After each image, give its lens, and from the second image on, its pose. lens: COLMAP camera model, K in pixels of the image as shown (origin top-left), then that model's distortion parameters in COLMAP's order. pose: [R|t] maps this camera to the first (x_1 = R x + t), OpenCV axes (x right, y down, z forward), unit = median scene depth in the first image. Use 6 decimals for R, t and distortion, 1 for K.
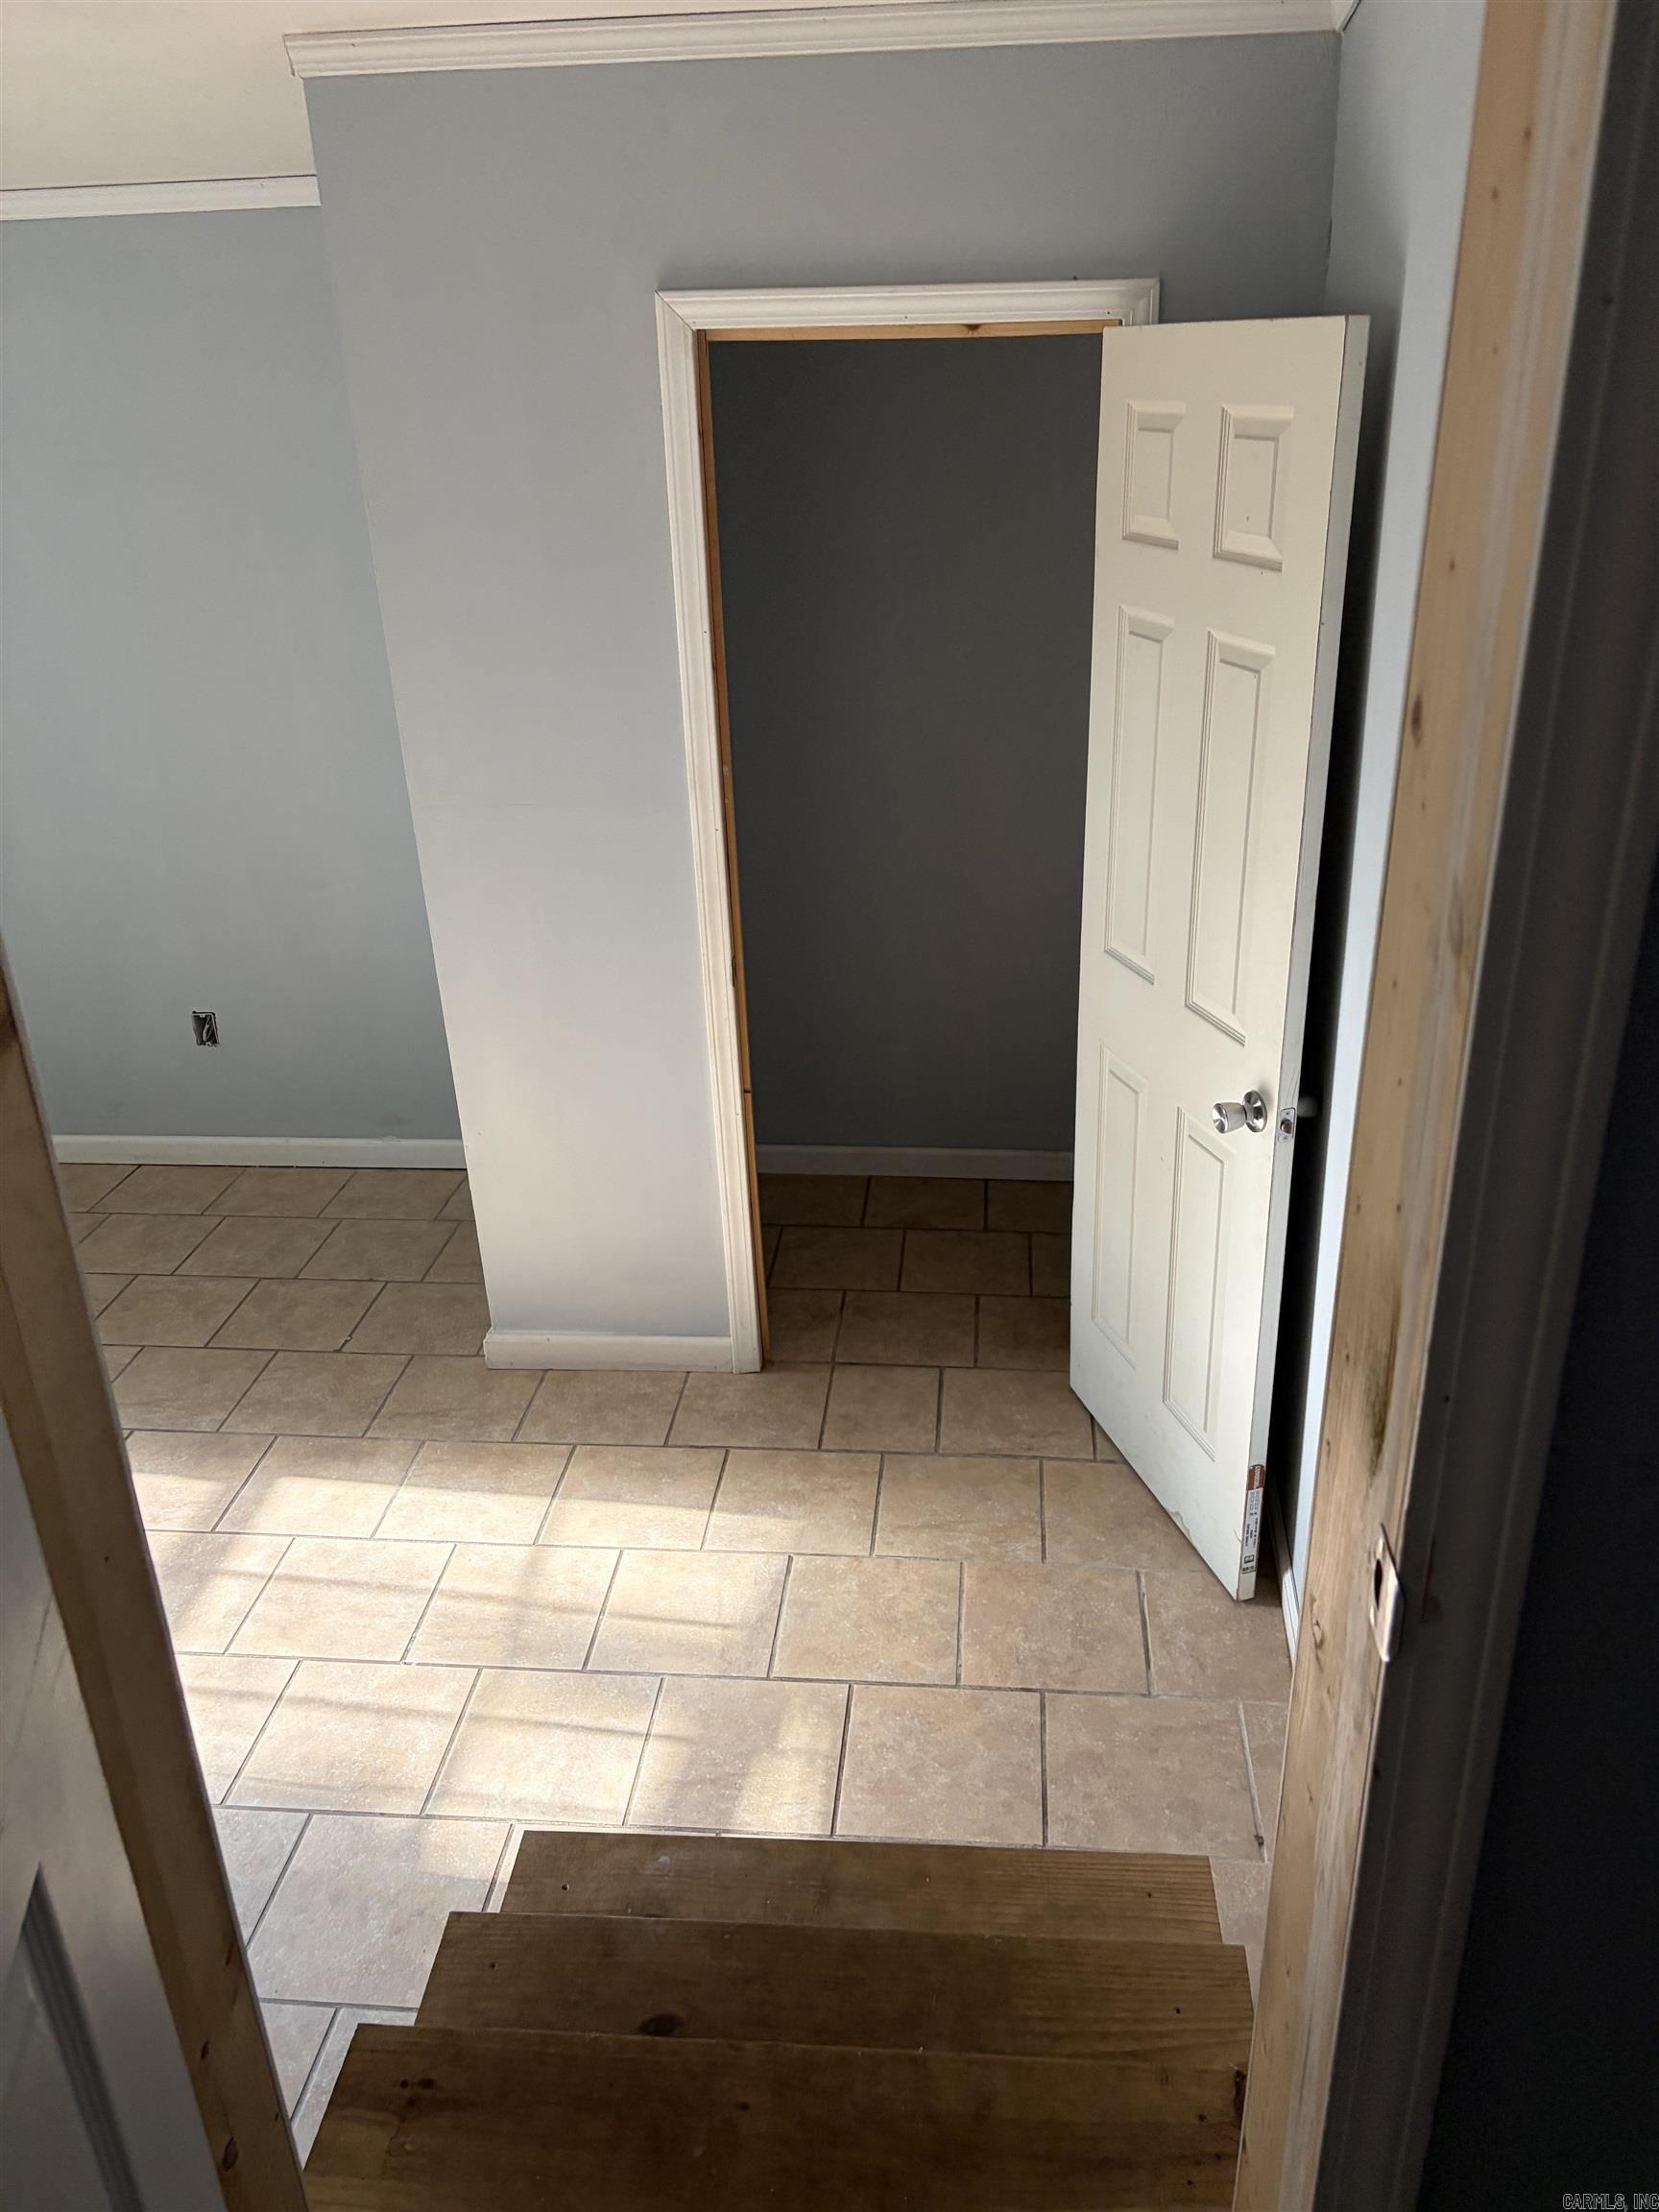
lens RADIAL K [[1634.4, 0, 843.5], [0, 1634.4, 1091.1], [0, 0, 1]] dist [0.066507, -0.081417]
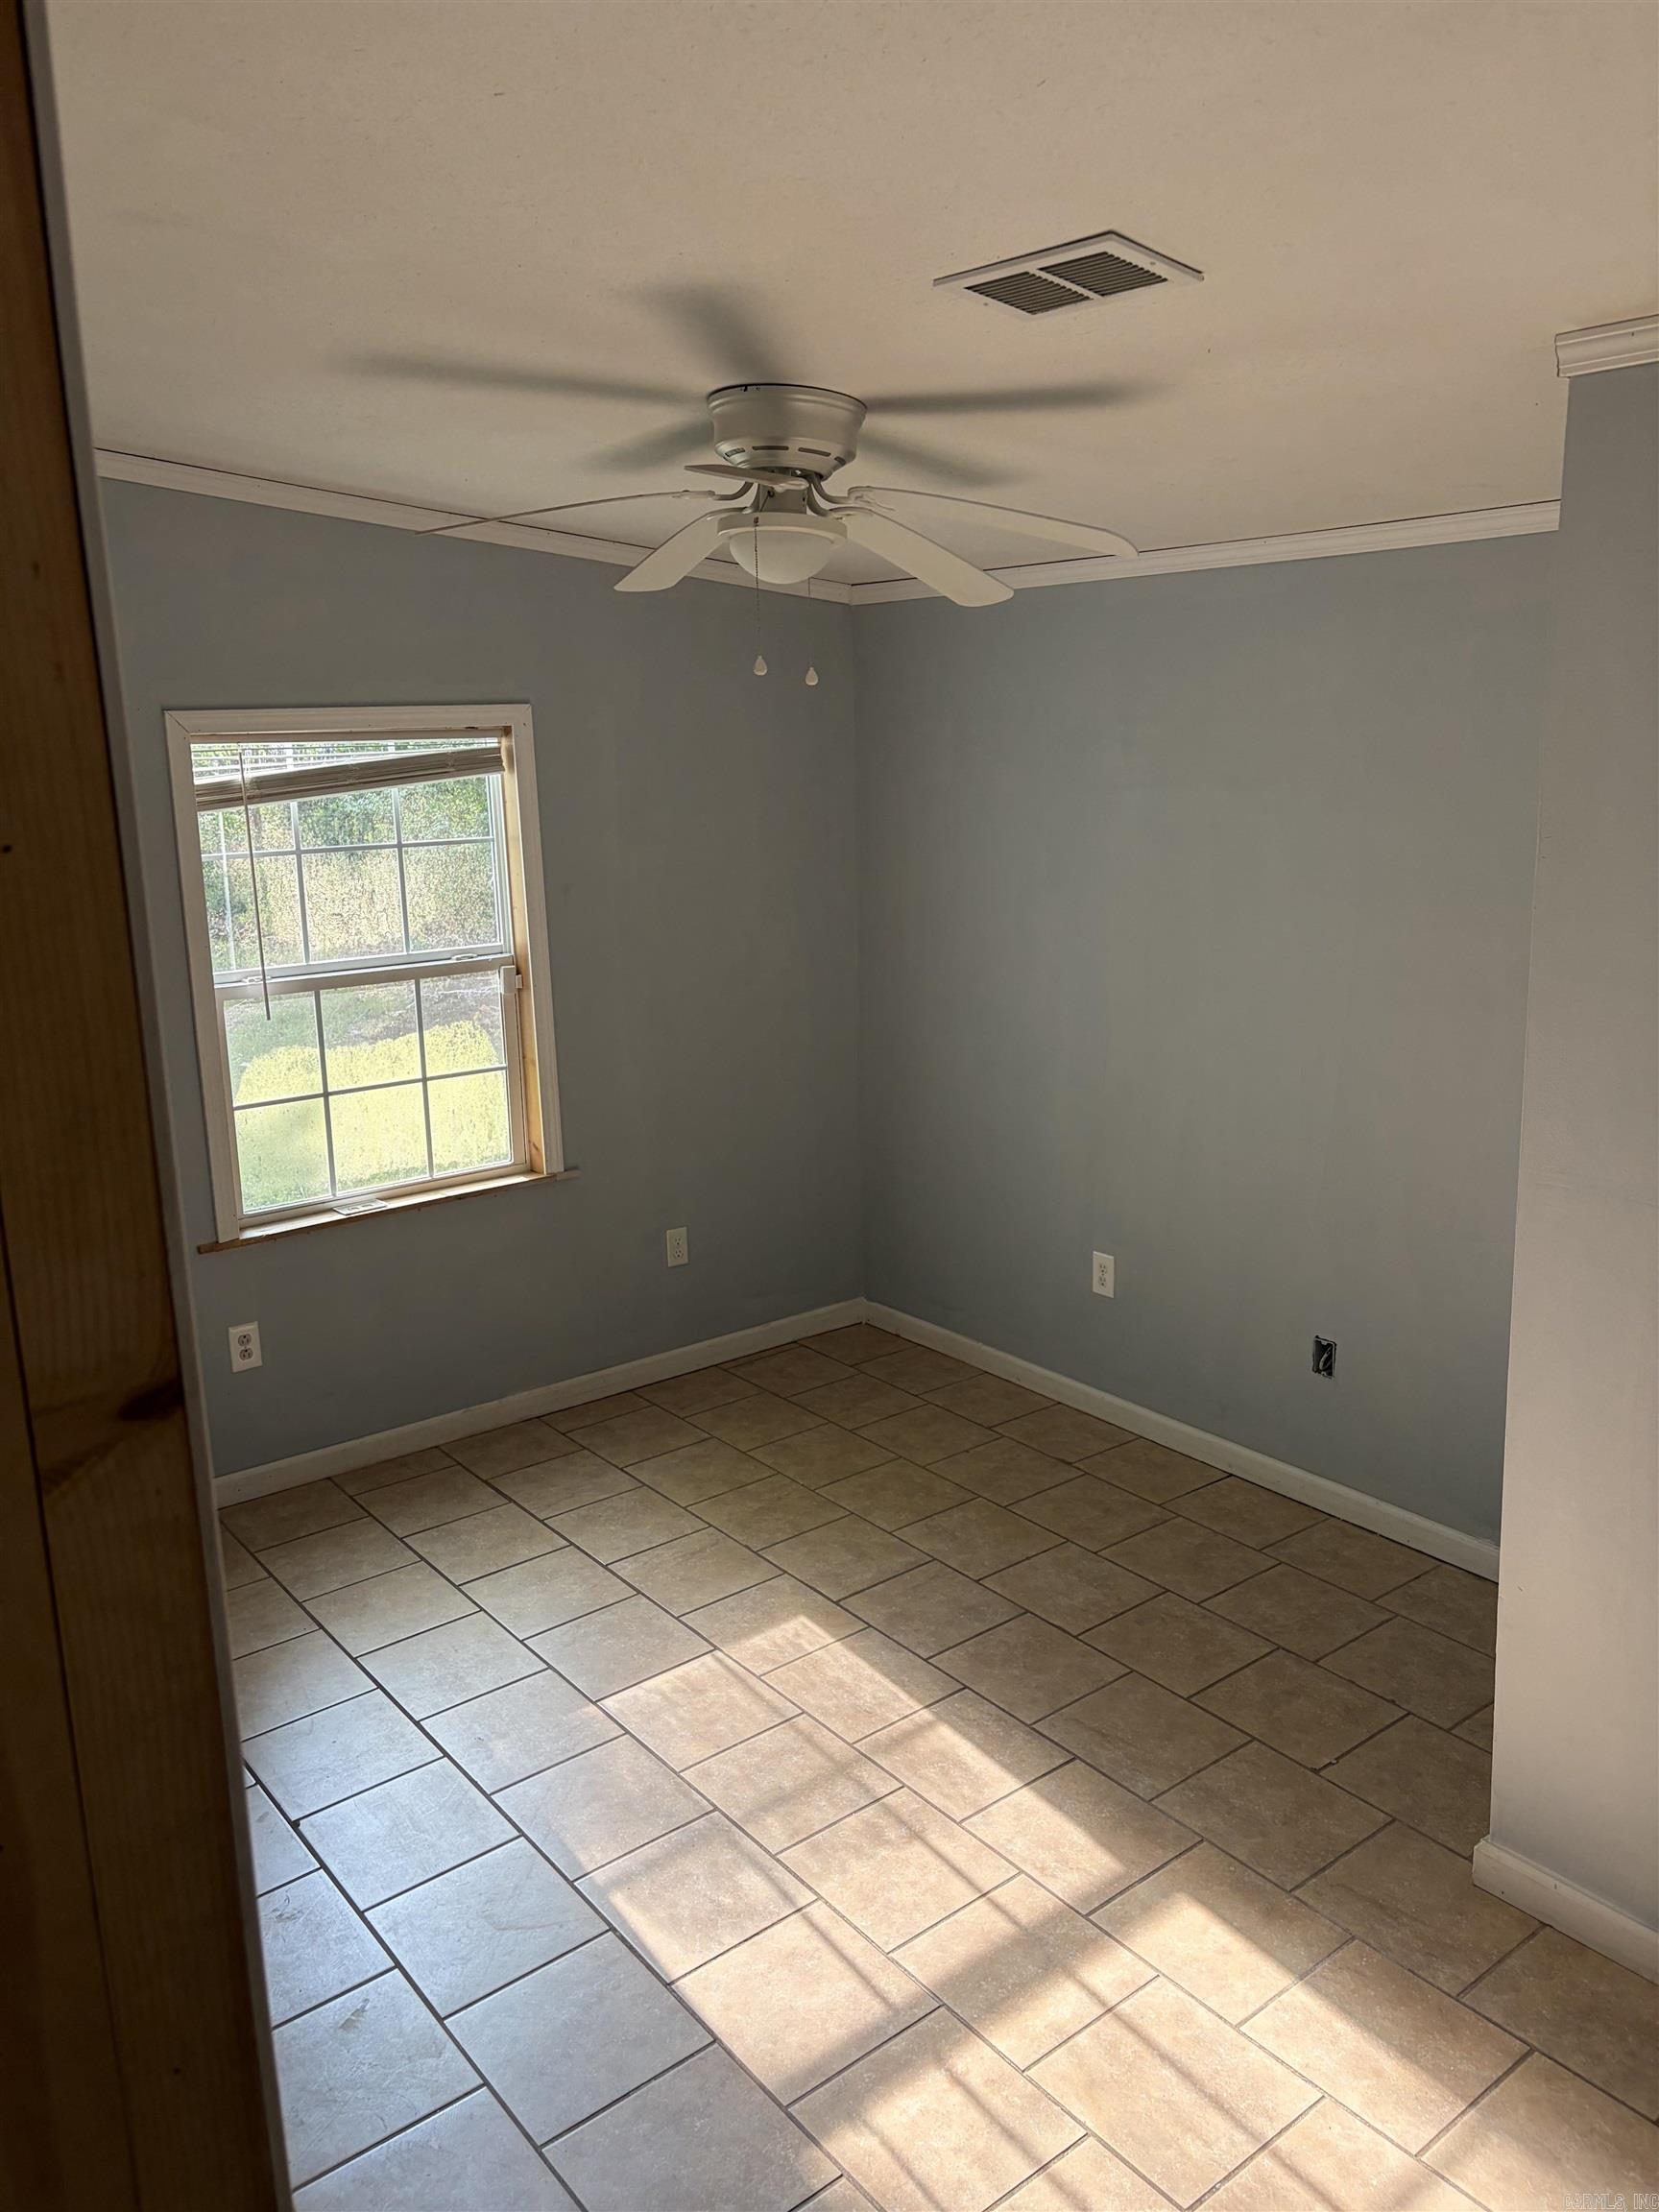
lens RADIAL K [[1634.4, 0, 843.5], [0, 1634.4, 1091.1], [0, 0, 1]] dist [0.066507, -0.081417]
pose [[0.695299, 0.166342, -0.699207, 0.066344], [-0.292561, 0.954107, -0.063942, -0.054865], [0.656481, 0.249019, 0.712054, 0.151993]]
